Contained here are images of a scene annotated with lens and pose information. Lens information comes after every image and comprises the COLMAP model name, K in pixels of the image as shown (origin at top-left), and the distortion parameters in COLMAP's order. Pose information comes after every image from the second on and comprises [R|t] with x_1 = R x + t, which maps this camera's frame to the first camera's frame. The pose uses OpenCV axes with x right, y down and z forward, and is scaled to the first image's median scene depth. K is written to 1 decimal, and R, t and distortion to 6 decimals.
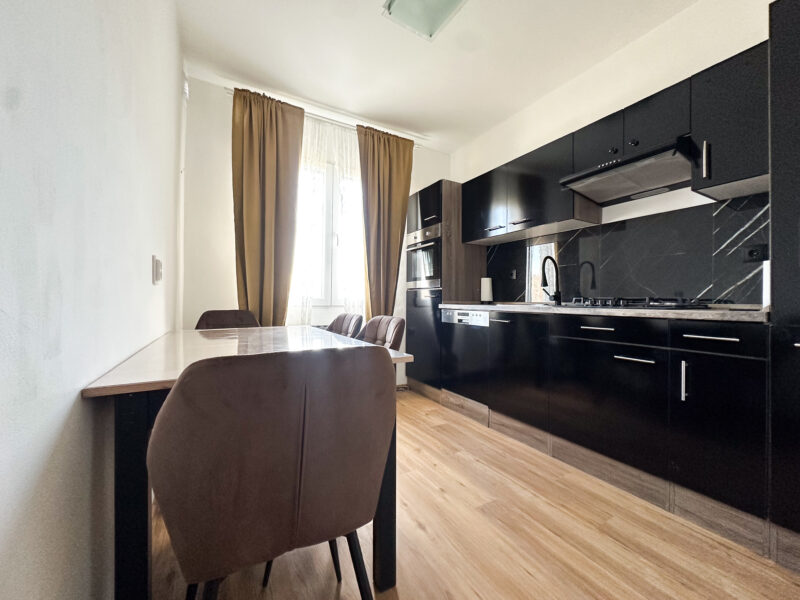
lens RADIAL K [[320.1, 0, 400.0], [0, 320.1, 300.0], [0, 0, 1]] dist [0.000079, 0.000042]
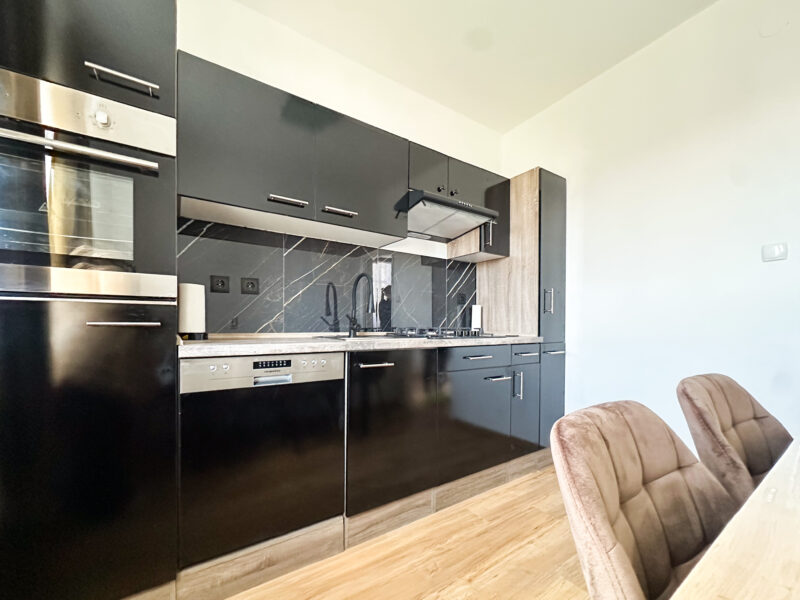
lens RADIAL K [[325.3, 0, 400.4], [0, 325.3, 328.1], [0, 0, 1]] dist [-0.000973, -0.000021]
pose [[-0.068678, -0.013237, 0.997551, -0.367956], [-0.002343, 0.999911, 0.013107, -0.019151], [-0.997636, -0.001437, -0.068703, 1.086681]]
